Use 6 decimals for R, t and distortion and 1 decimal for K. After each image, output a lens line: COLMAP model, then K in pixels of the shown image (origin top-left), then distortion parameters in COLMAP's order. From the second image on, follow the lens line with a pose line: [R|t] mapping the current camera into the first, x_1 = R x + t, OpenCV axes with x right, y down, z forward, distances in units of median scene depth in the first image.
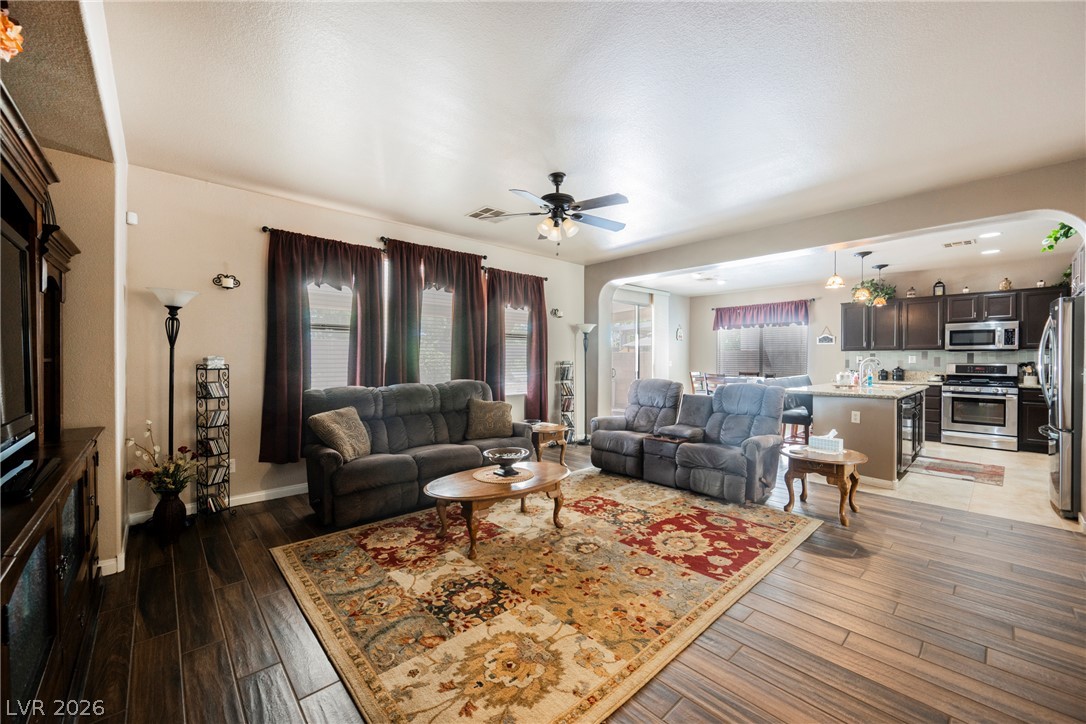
lens RADIAL K [[422.4, 0, 546.0], [0, 422.4, 361.6], [0, 0, 1]] dist [-0.001545, 0.000270]
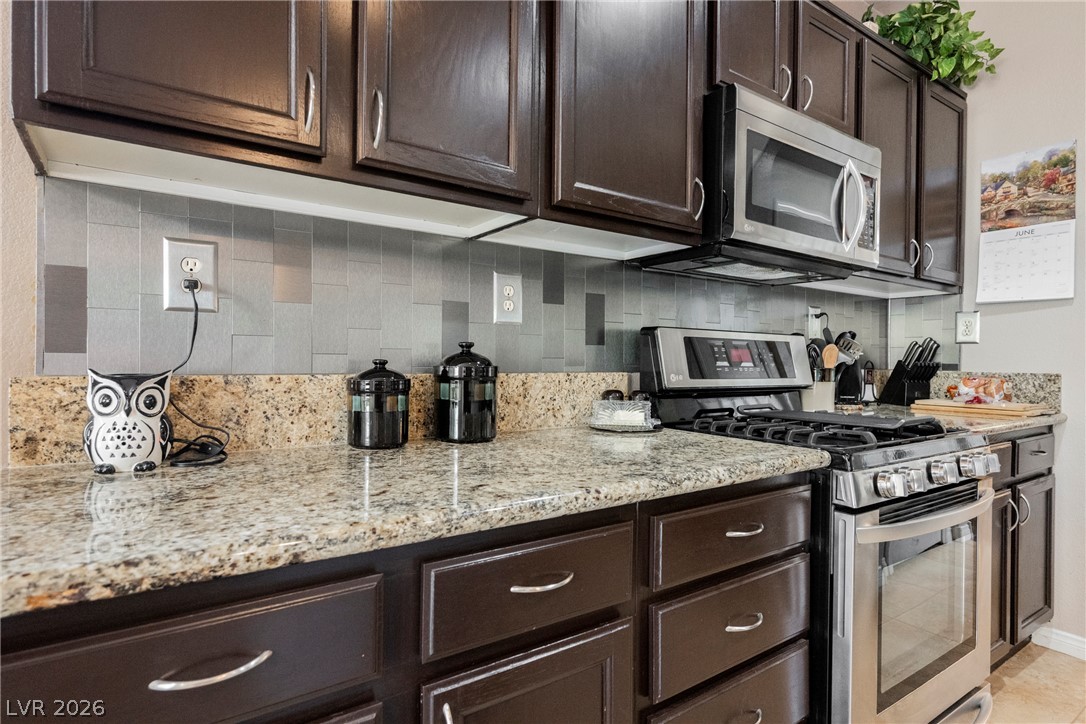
lens RADIAL K [[578.8, 0, 547.8], [0, 578.8, 365.2], [0, 0, 1]] dist [-0.002263, -0.000593]
pose [[0.128355, -0.006512, 0.991707, 1.305990], [-0.003123, 0.999971, 0.006970, 0.035927], [-0.991723, -0.003992, 0.128331, 1.910402]]
